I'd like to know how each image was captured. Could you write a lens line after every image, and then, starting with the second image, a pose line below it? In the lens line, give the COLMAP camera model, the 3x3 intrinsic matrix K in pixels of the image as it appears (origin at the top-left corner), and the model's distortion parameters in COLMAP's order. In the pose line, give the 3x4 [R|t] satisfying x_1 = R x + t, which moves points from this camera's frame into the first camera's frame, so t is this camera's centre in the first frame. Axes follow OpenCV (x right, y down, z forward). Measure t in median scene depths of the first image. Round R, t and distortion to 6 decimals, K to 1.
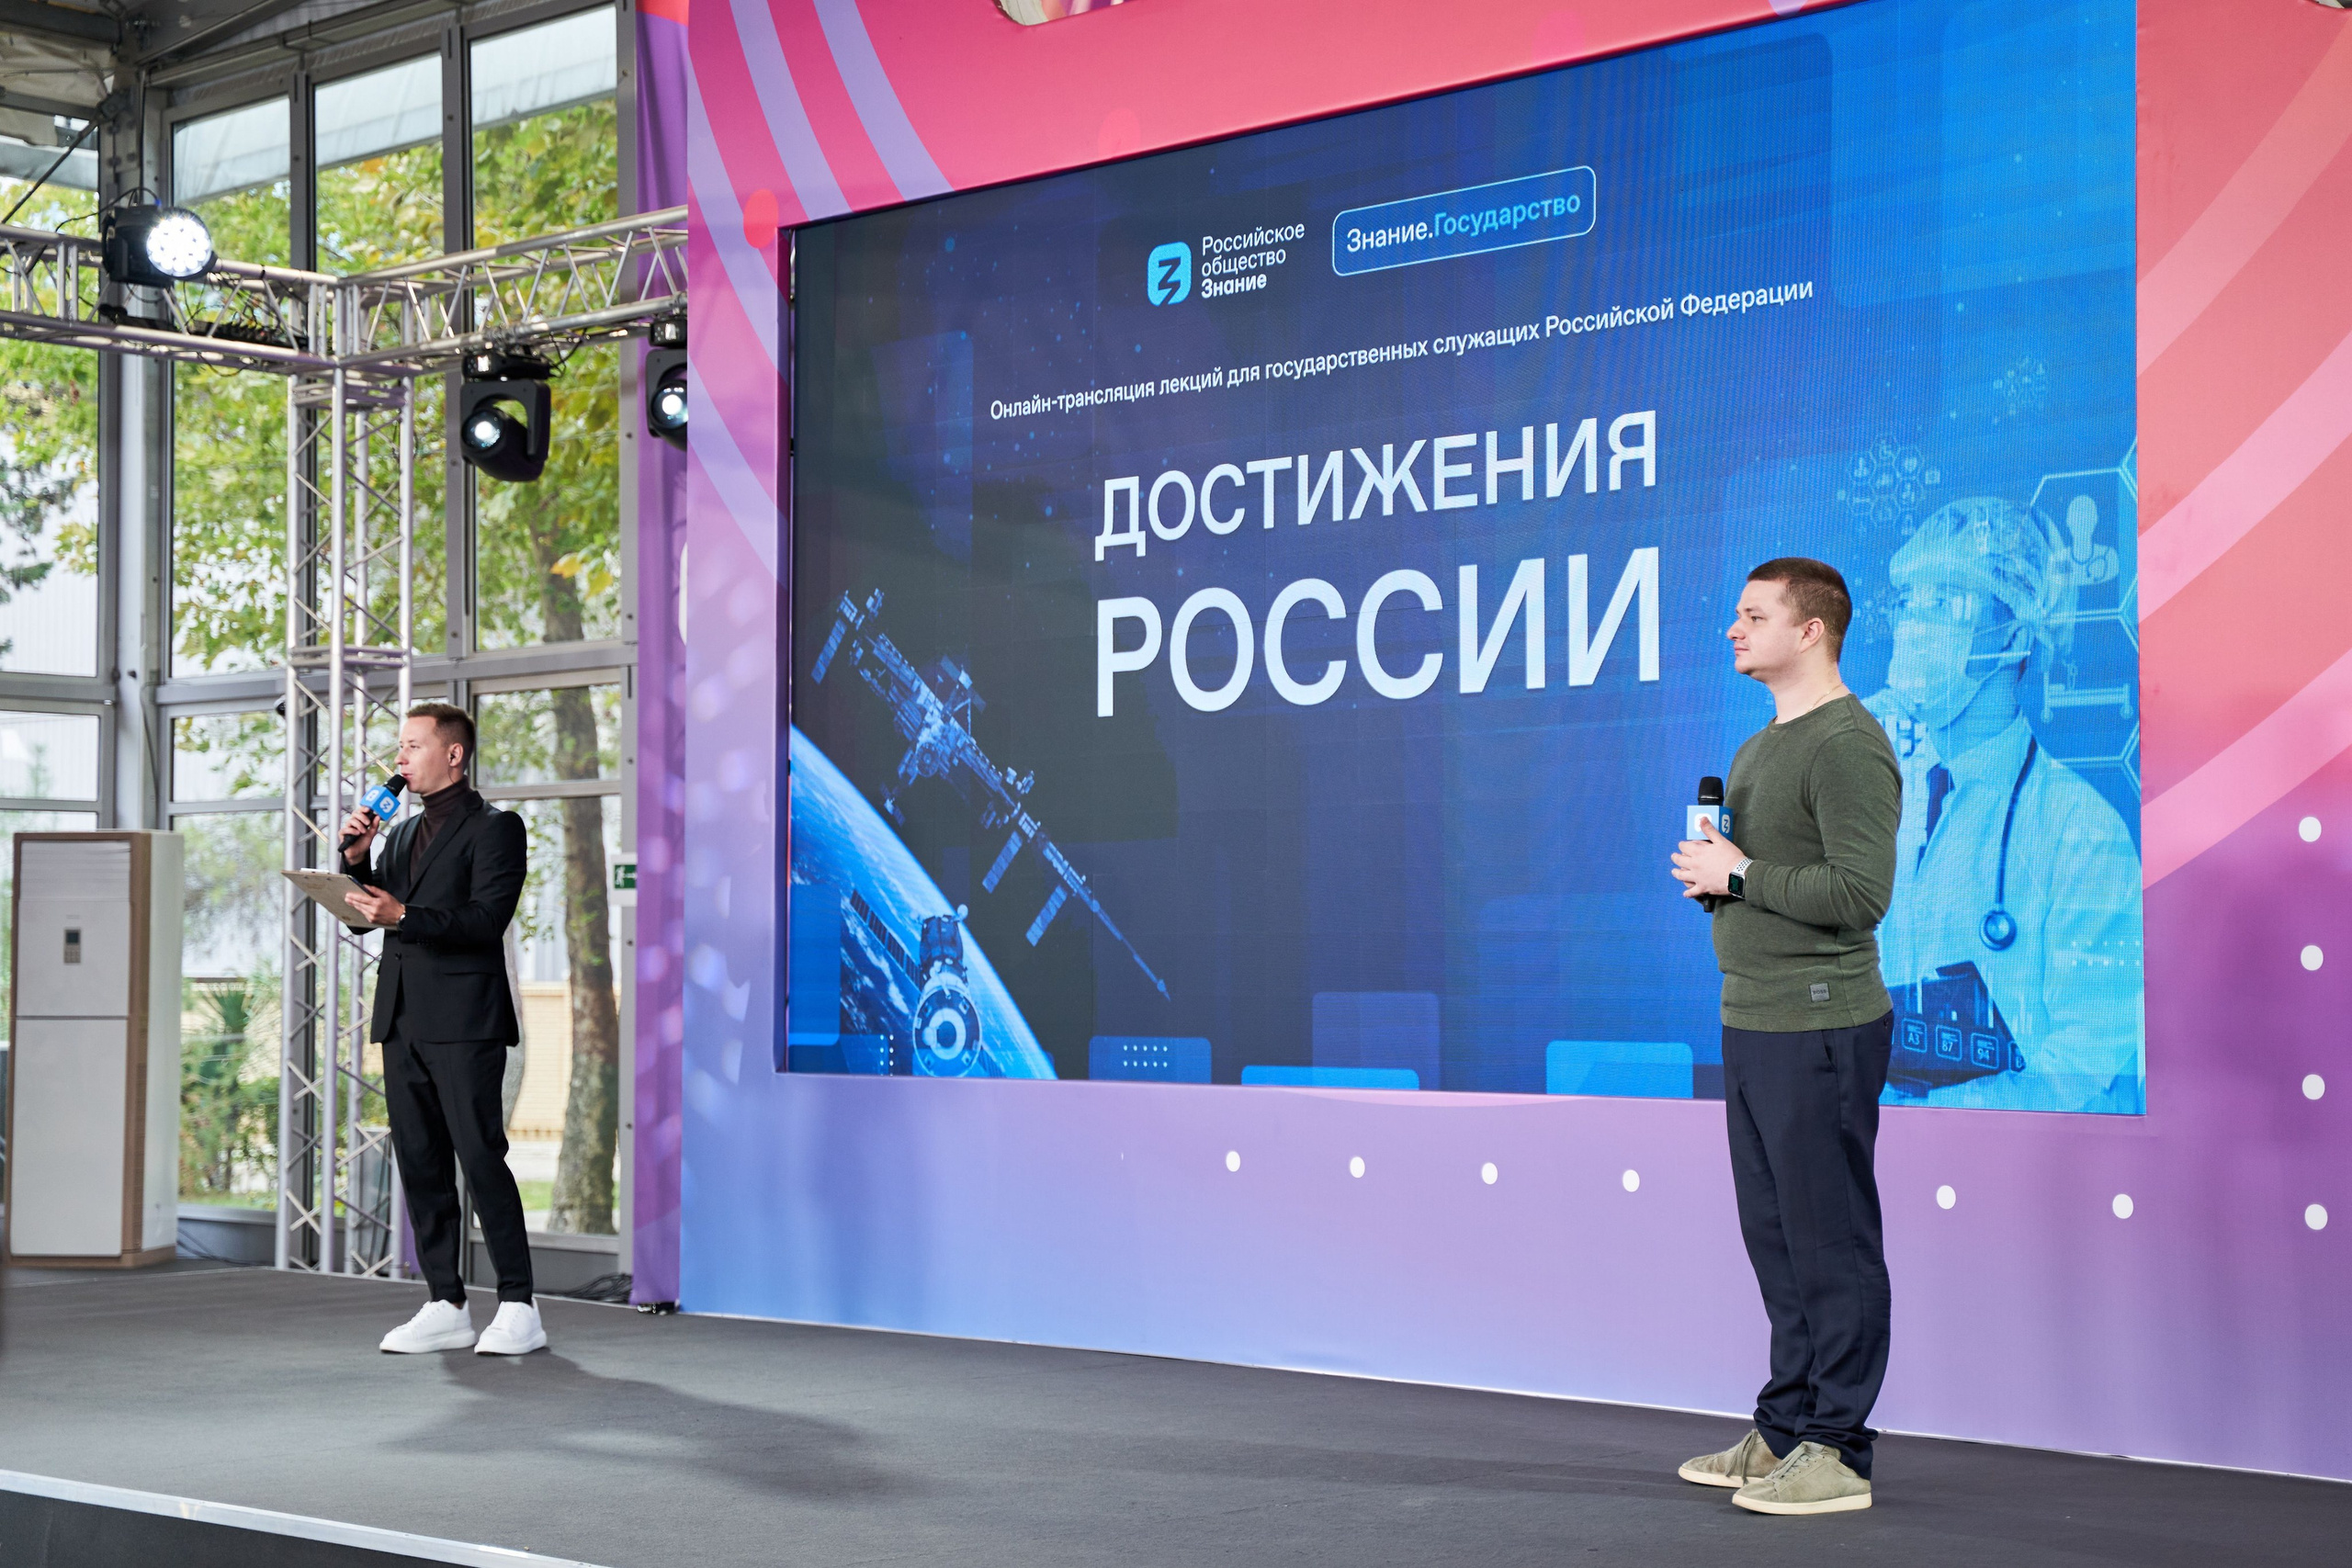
lens RADIAL K [[3913.6, 0, 1176.0], [0, 3913.6, 784.0], [0, 0, 1]] dist [0.179103, 0.106943]
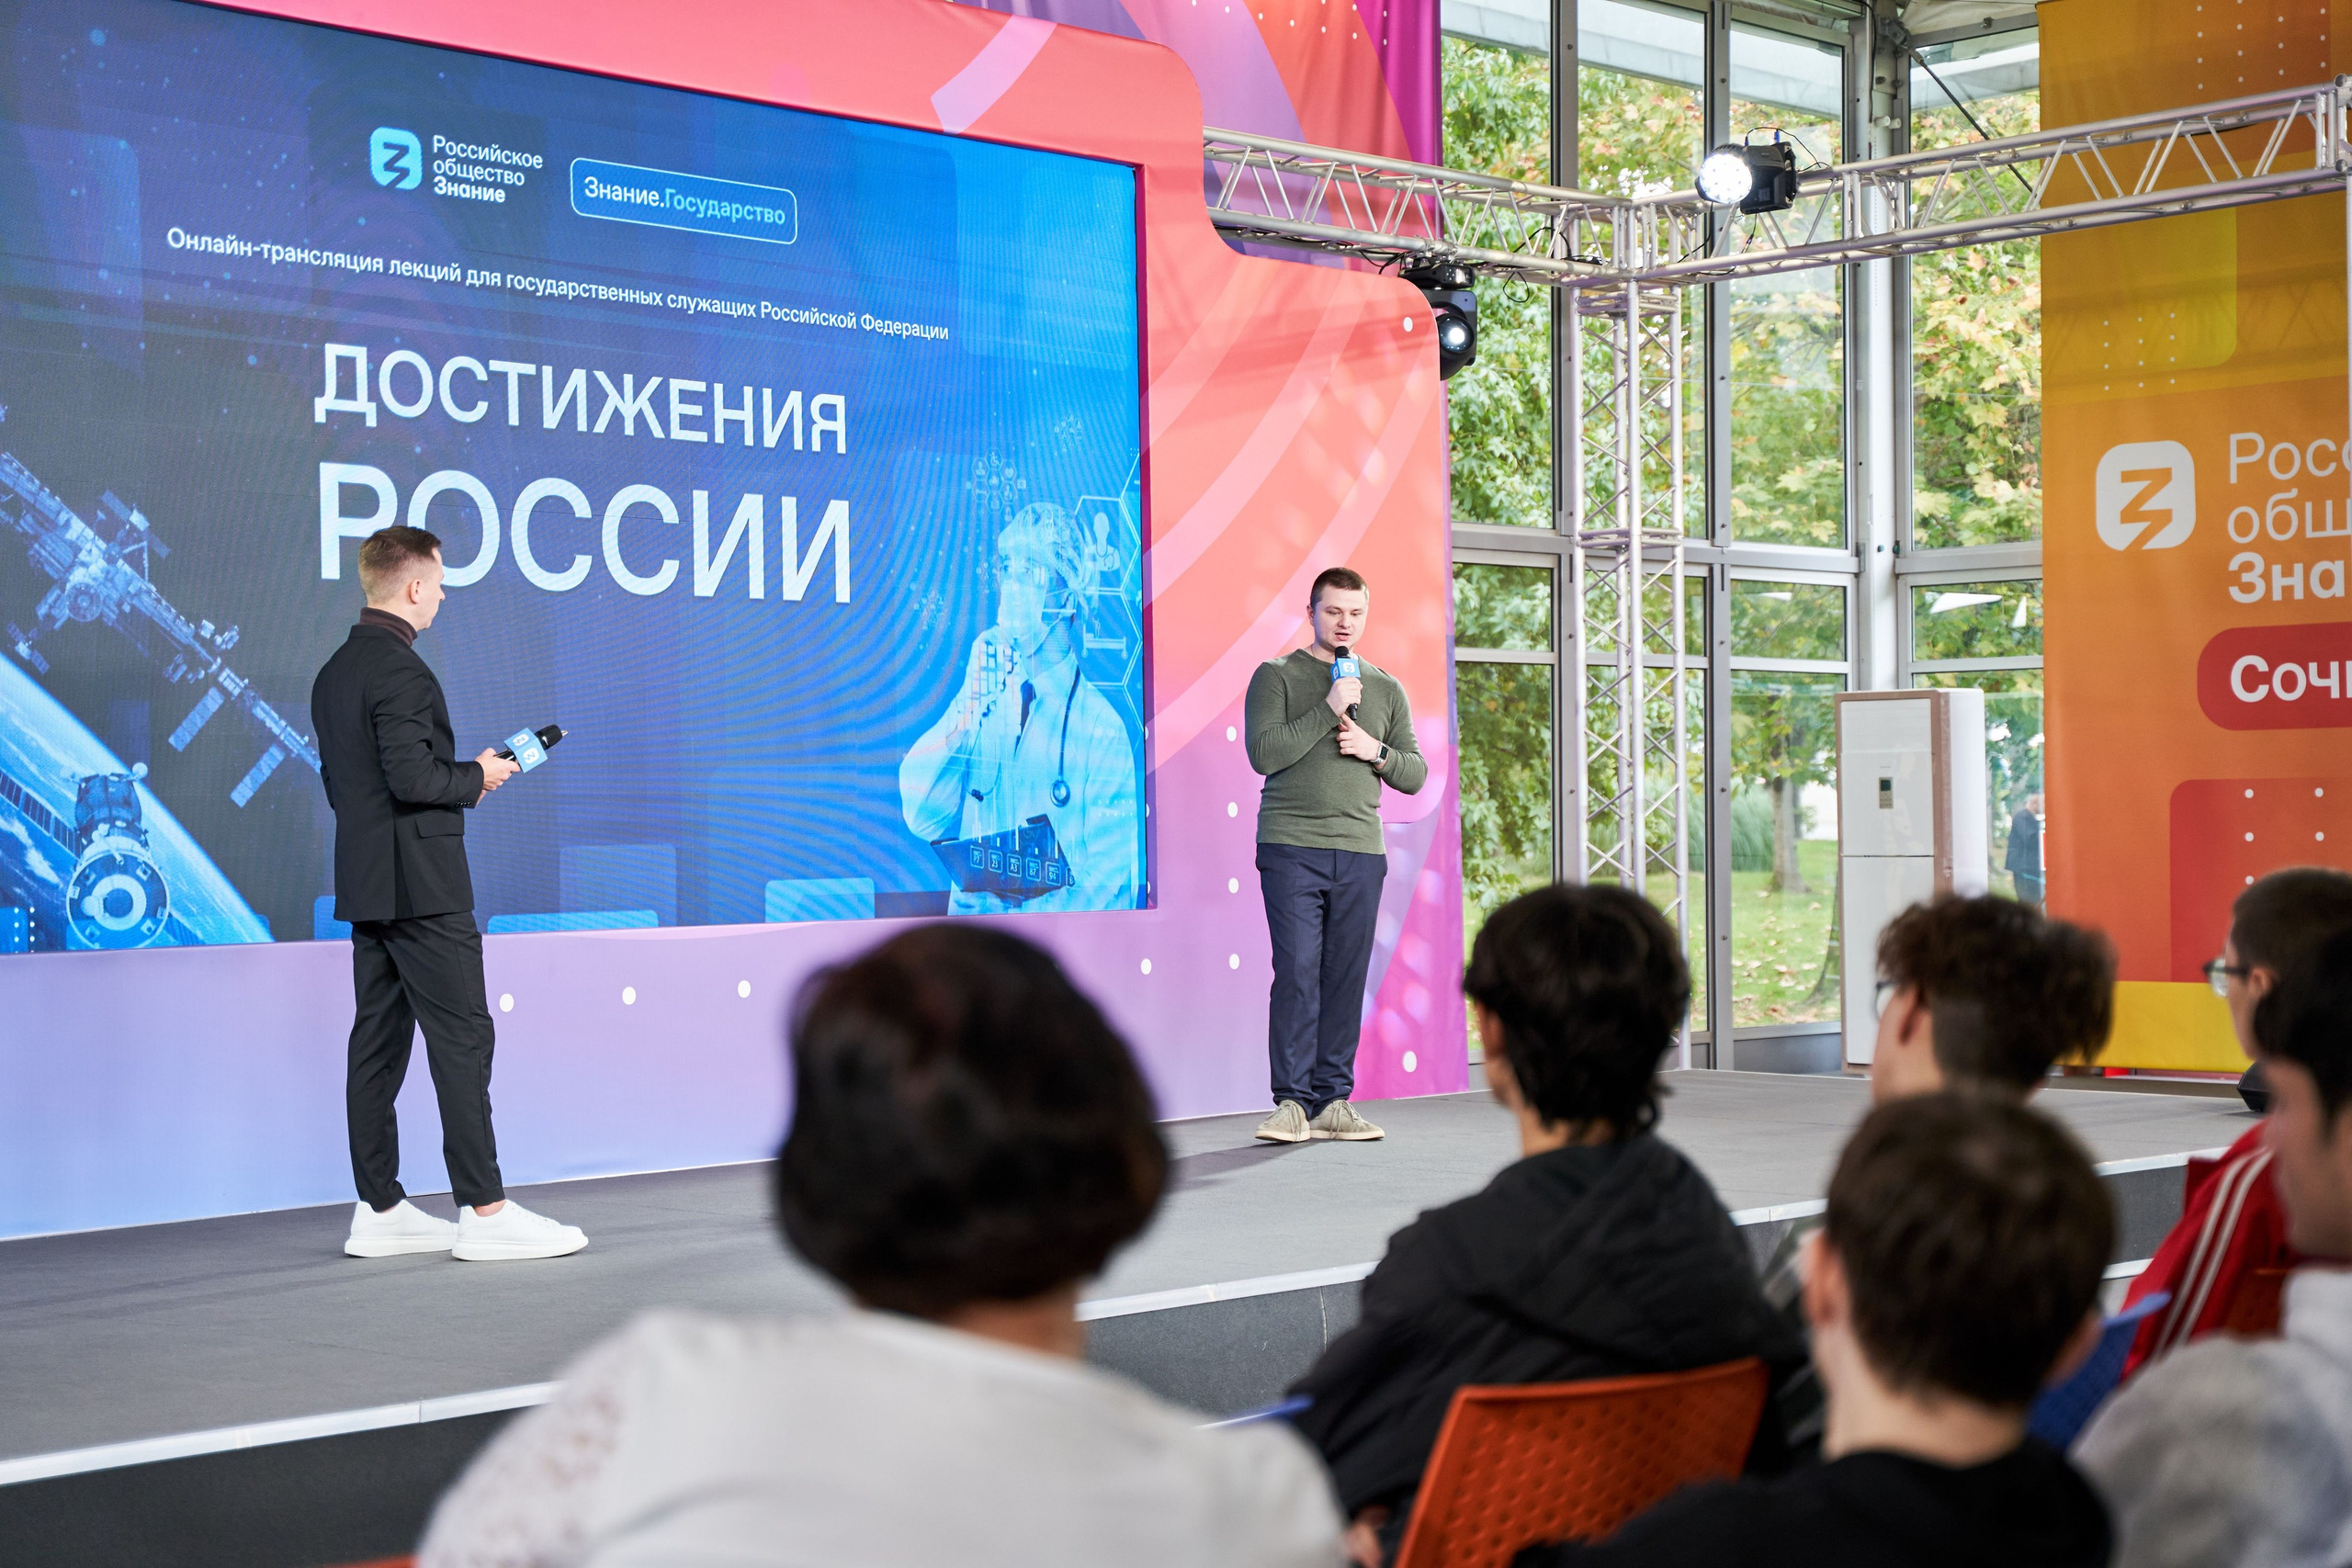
lens RADIAL K [[3756.4, 0, 1177.2], [0, 3756.4, 768.0], [0, 0, 1]] dist [0.161203, 0.131409]
pose [[-0.019120, 0.014635, 0.999710, -1.053940], [-0.034139, 0.999300, -0.015282, 0.041066], [-0.999234, -0.034421, -0.018607, 0.845310]]
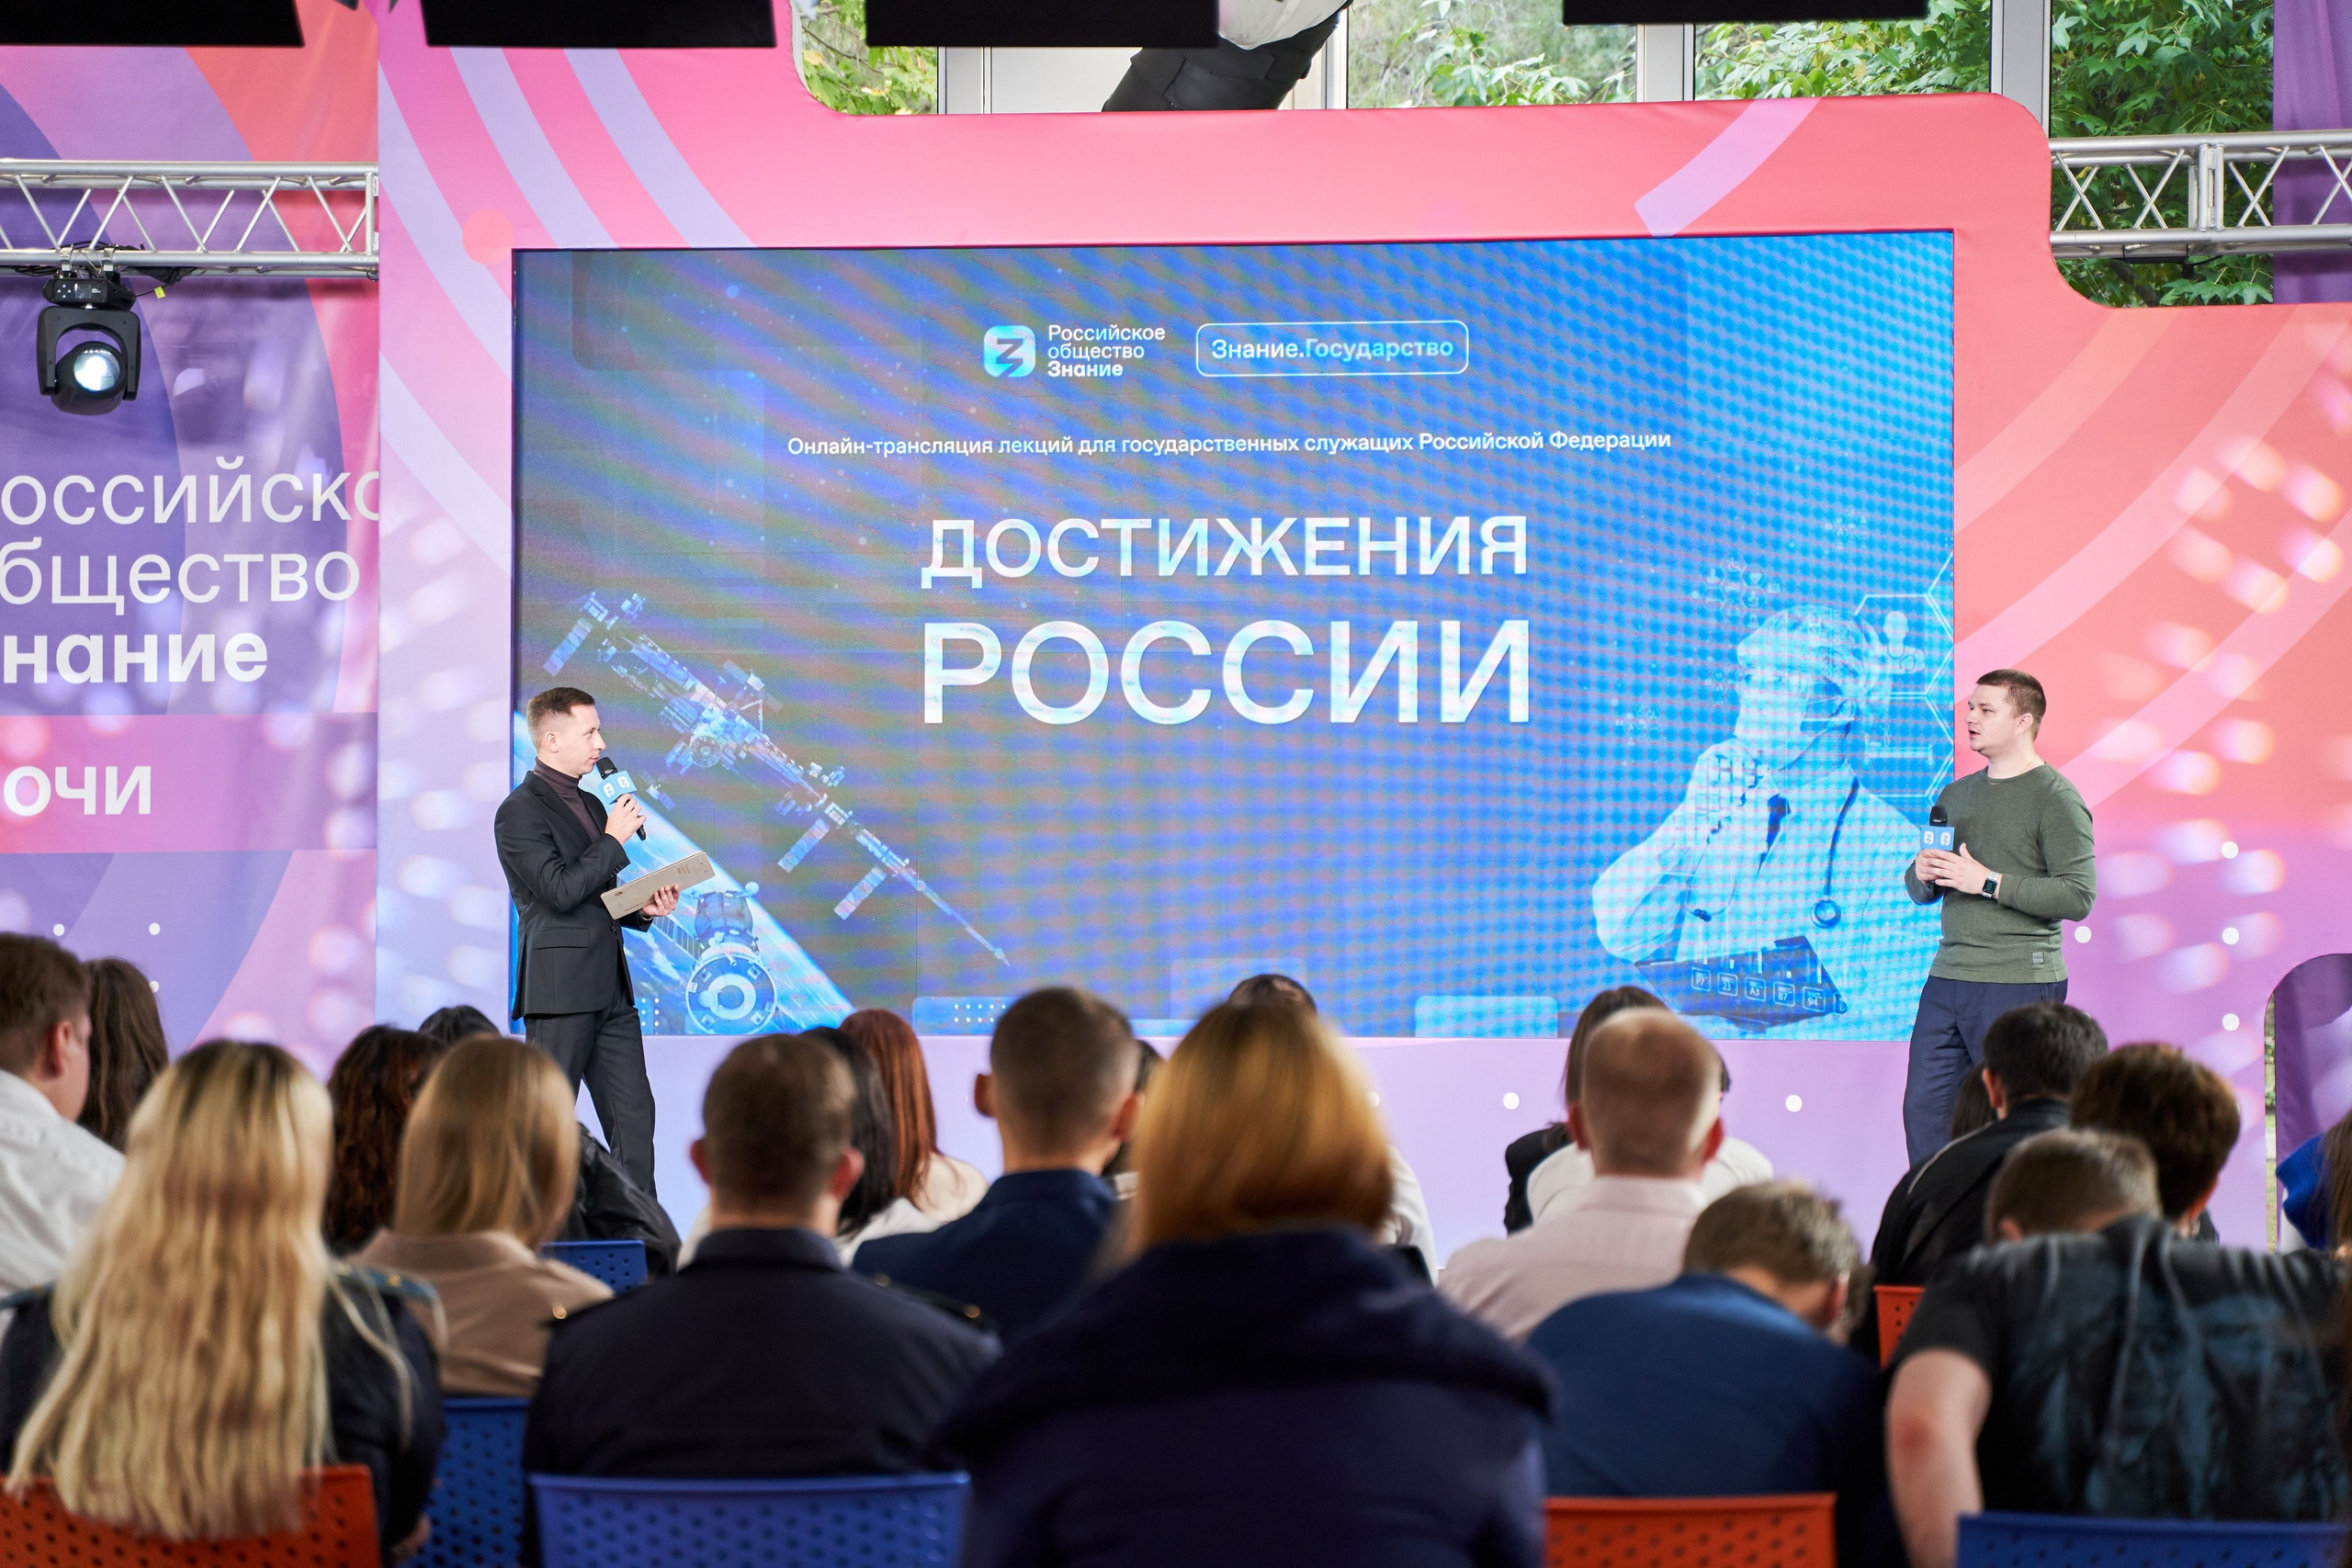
lens RADIAL K [[4984.6, 0, 1190.1], [0, 4984.6, 778.6], [0, 0, 1]] dist [0.275297, 0.102801]
pose [[0.780407, 0.022034, 0.624884, -0.937945], [-0.032325, 0.999464, 0.005128, -0.011441], [-0.624436, -0.024202, 0.780701, -0.220144]]
